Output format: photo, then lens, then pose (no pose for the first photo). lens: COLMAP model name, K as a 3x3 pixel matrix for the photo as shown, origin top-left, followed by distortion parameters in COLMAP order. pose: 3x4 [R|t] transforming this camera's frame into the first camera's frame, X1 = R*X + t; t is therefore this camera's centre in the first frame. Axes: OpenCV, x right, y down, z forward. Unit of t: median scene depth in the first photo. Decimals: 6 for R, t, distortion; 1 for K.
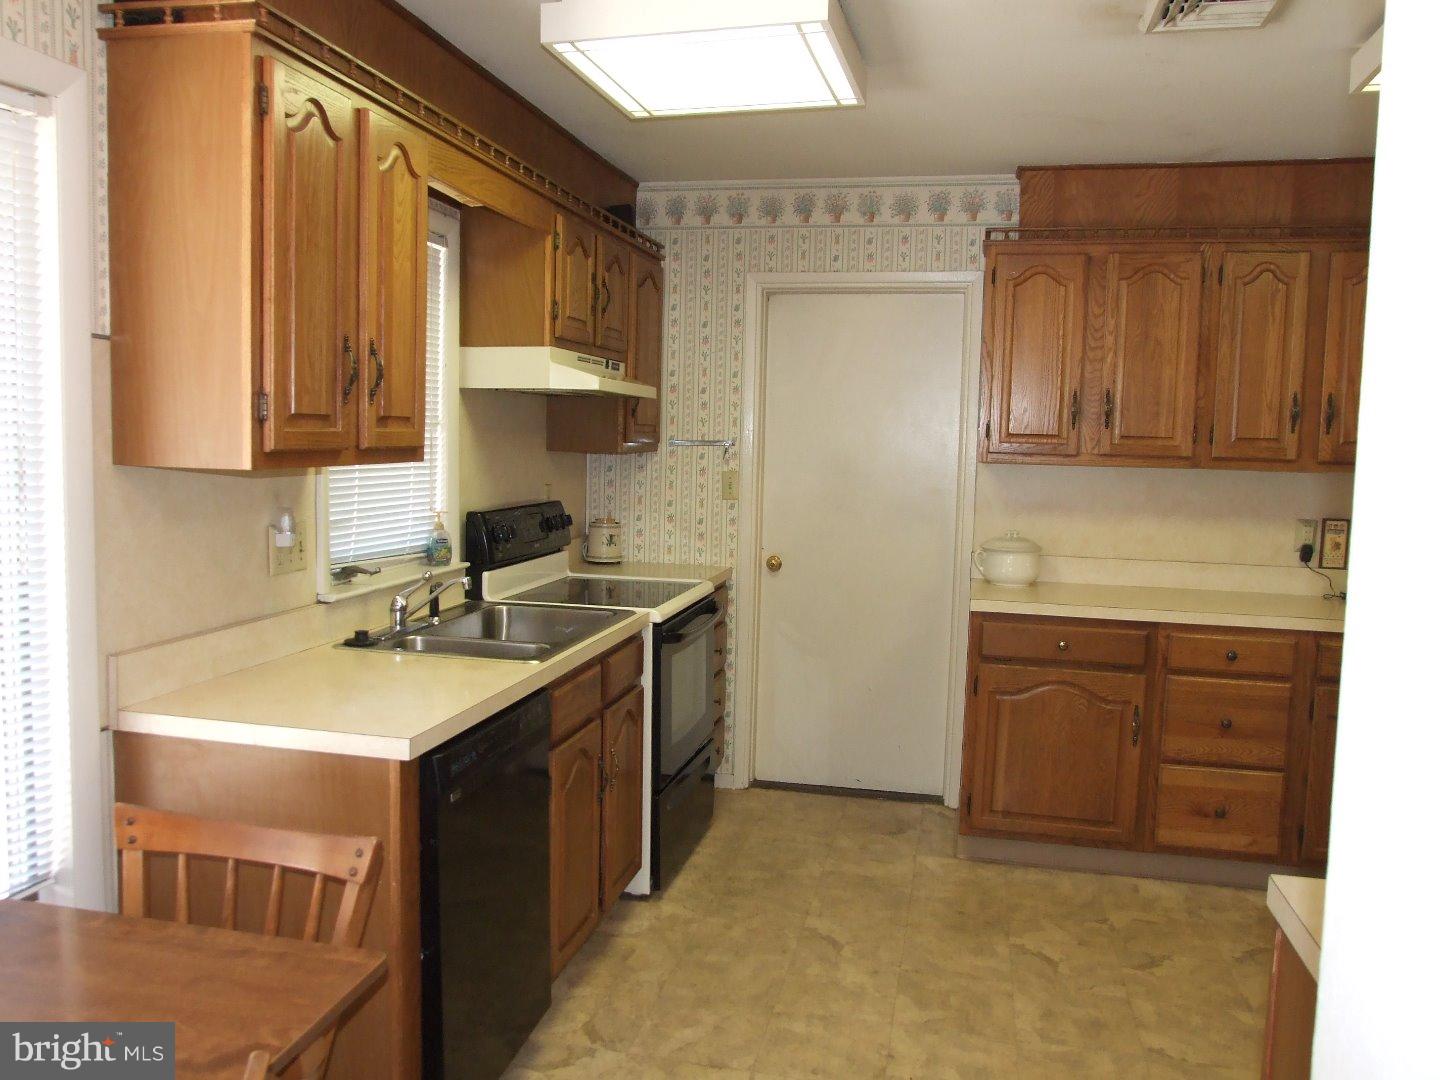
lens RADIAL K [[1143.4, 0, 708.8], [0, 1143.4, 539.1], [0, 0, 1]] dist [-0.065086, 0.042898]
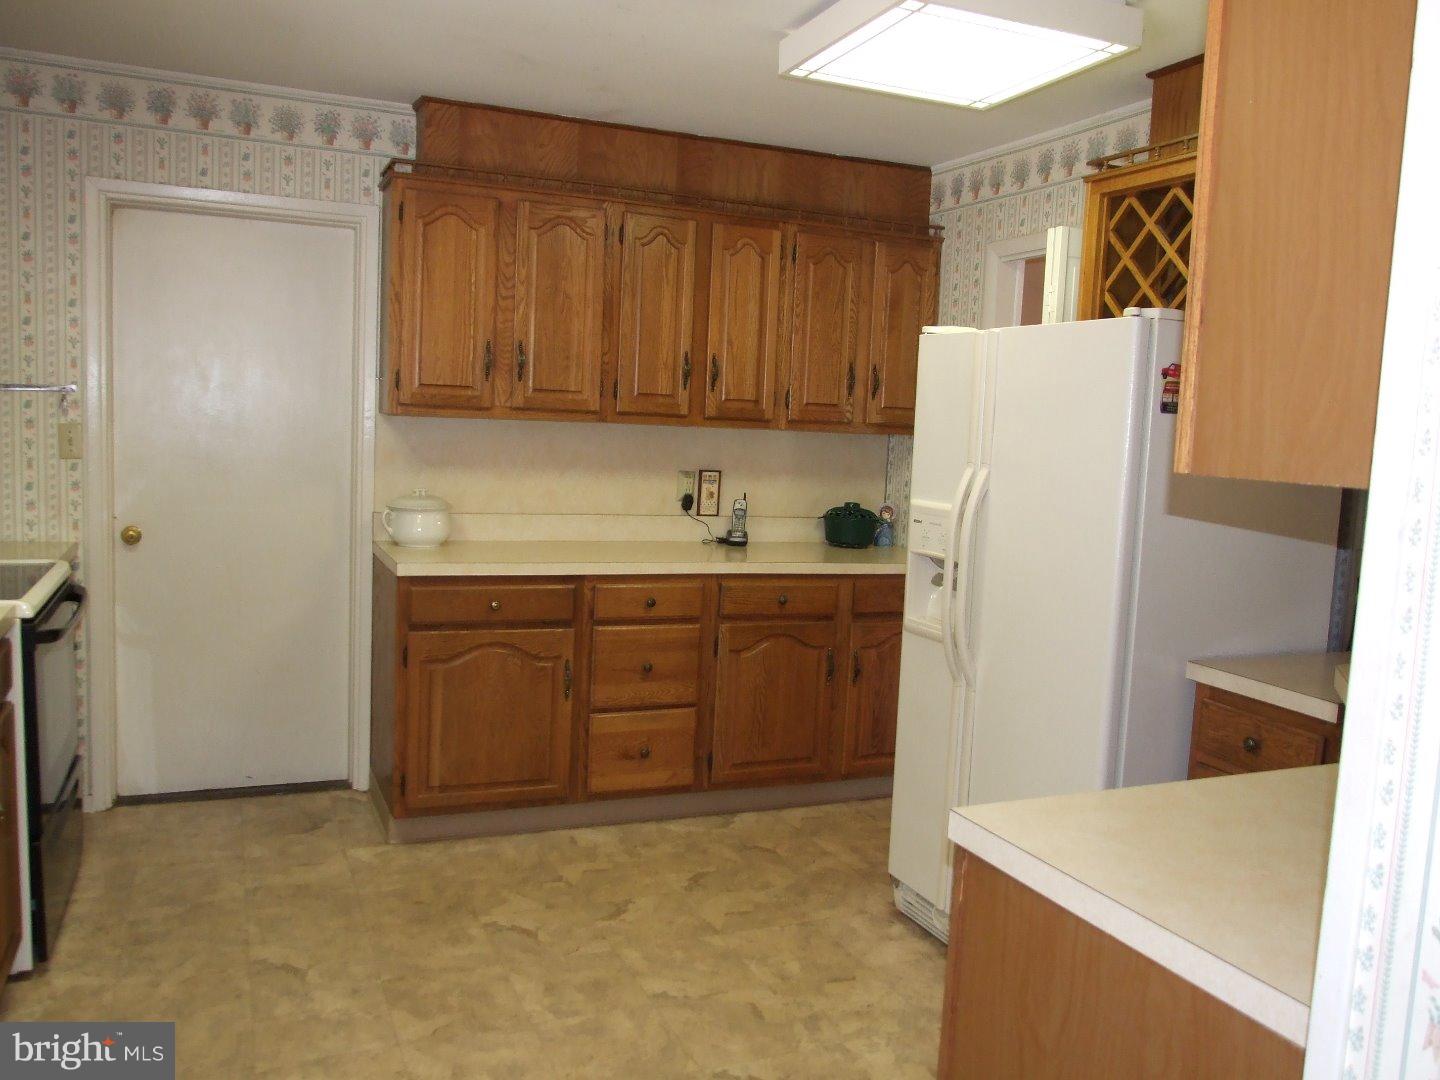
lens RADIAL K [[1143.4, 0, 717.3], [0, 1143.4, 539.6], [0, 0, 1]] dist [-0.065086, 0.042898]
pose [[0.805140, -0.049135, 0.591046, -0.101660], [0.027897, 0.998597, 0.045014, -0.000549], [-0.592428, -0.019754, 0.805381, 0.106698]]
